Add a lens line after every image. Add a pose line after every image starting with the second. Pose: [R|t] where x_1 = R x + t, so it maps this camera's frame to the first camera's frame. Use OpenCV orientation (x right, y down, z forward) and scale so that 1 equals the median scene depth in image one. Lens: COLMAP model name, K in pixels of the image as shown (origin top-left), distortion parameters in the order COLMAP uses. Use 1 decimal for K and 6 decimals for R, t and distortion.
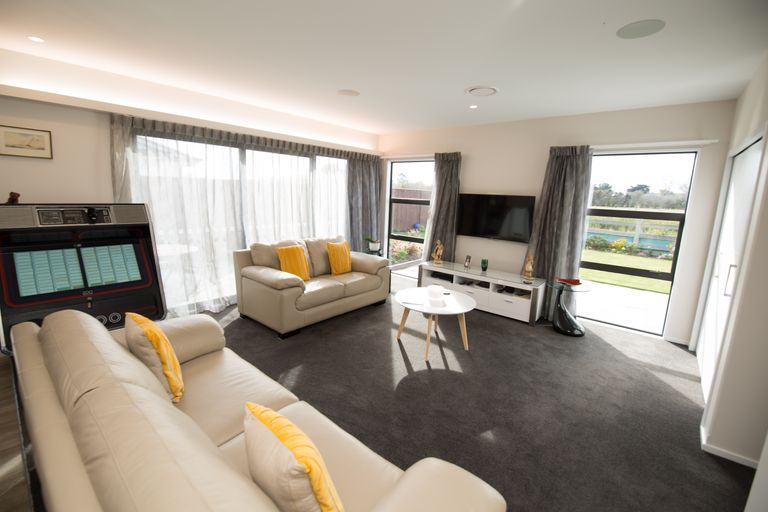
lens RADIAL K [[332.5, 0, 392.7], [0, 332.5, 255.8], [0, 0, 1]] dist [0.000079, -0.000063]
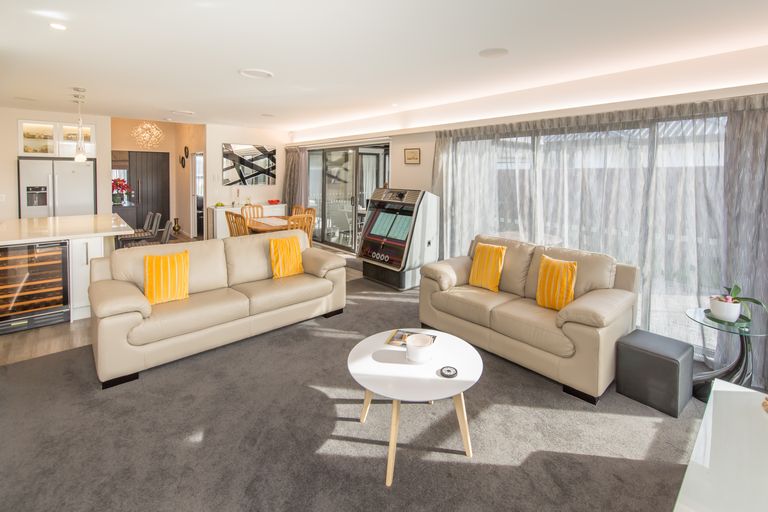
lens RADIAL K [[332.5, 0, 392.7], [0, 332.5, 255.8], [0, 0, 1]] dist [0.000079, -0.000063]
pose [[-0.155054, 0.209795, -0.965373, 0.655429], [-0.189453, 0.952739, 0.237479, -0.194393], [0.969570, 0.219715, -0.107980, 0.986382]]
